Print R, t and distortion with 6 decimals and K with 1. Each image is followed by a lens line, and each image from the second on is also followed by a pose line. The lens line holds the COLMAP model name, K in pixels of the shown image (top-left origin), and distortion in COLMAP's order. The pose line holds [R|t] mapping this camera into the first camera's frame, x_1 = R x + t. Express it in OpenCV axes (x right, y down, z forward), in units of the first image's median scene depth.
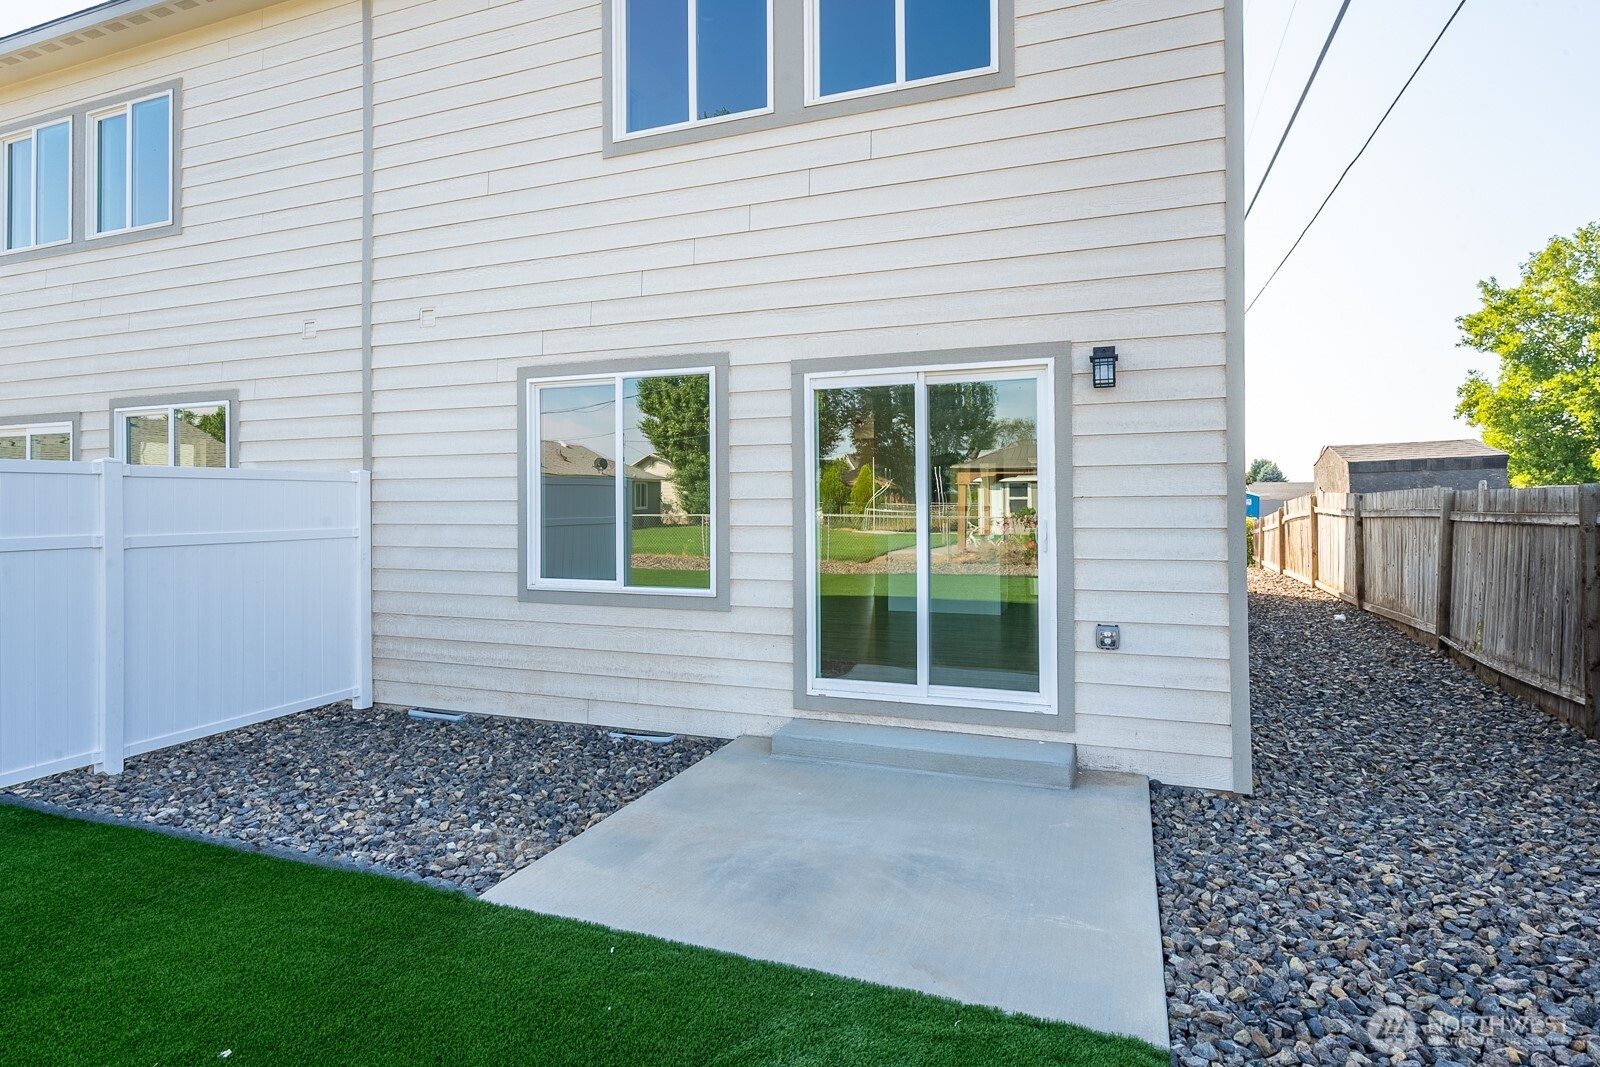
lens RADIAL K [[833.7, 0, 801.4], [0, 833.7, 497.9], [0, 0, 1]] dist [-0.001608, -0.000069]
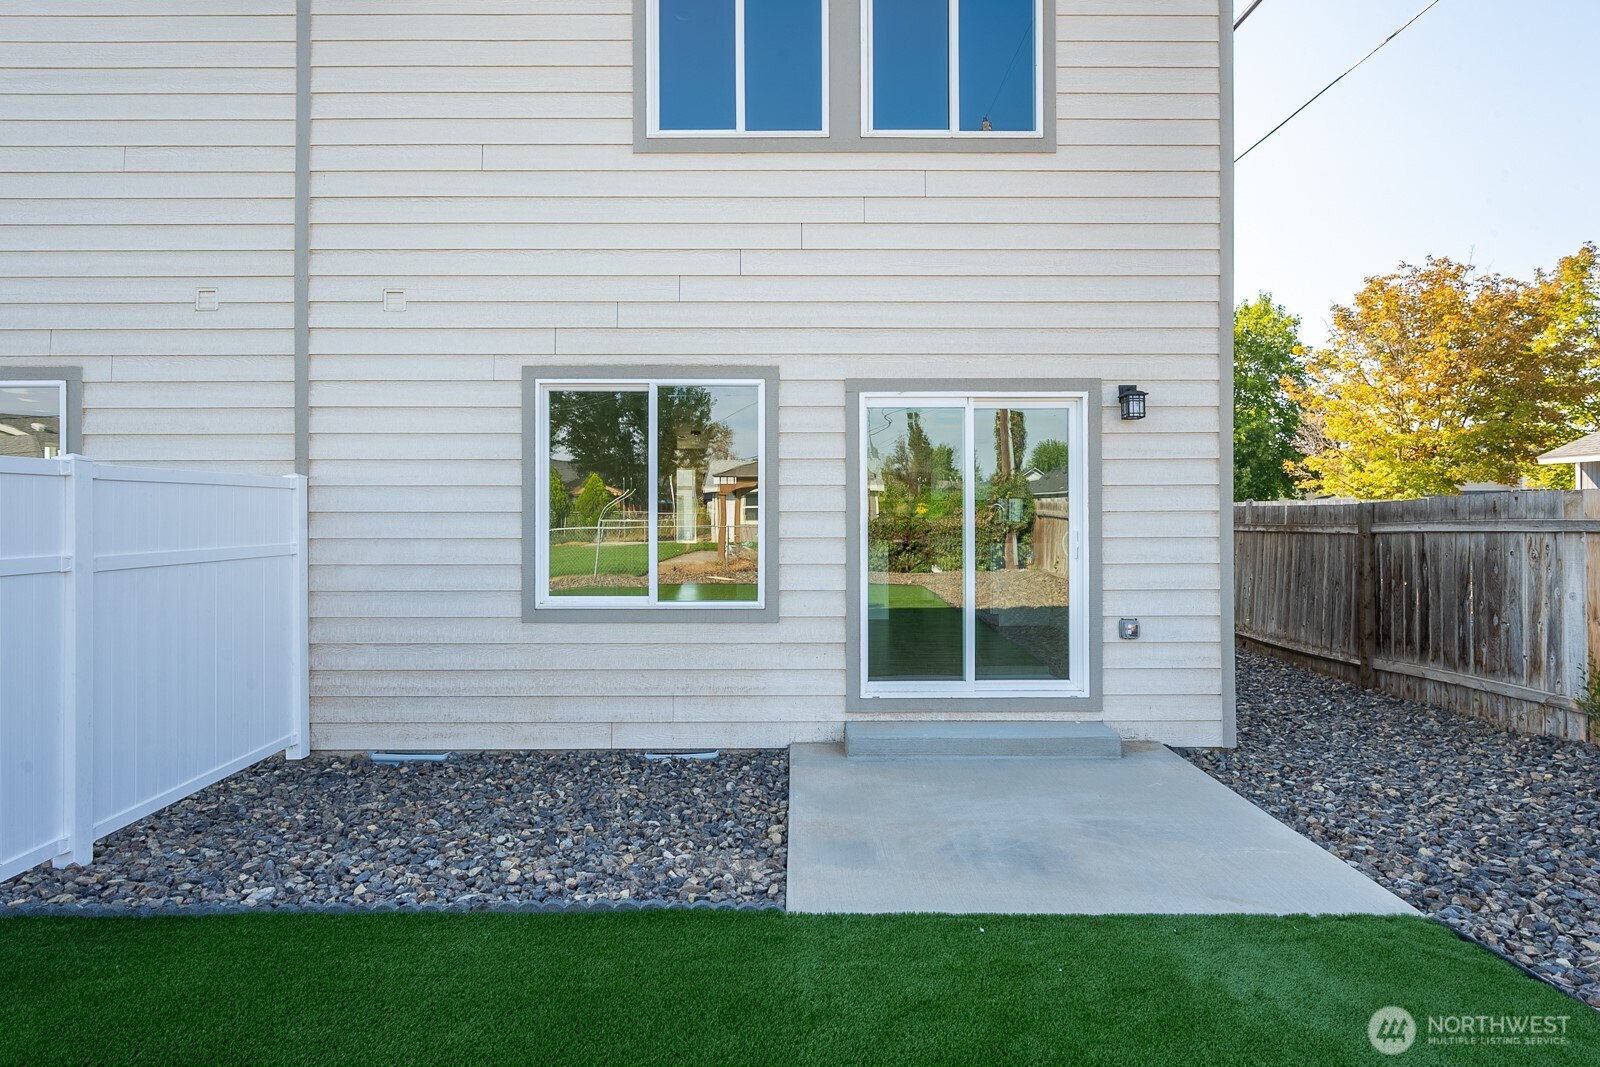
lens RADIAL K [[848.2, 0, 798.7], [0, 848.2, 512.1], [0, 0, 1]] dist [-0.001635, -0.000906]
pose [[0.935061, 0.003964, 0.354466, -0.440534], [-0.005476, 0.999980, 0.003262, -0.001314], [-0.354446, -0.004991, 0.935063, 0.029399]]
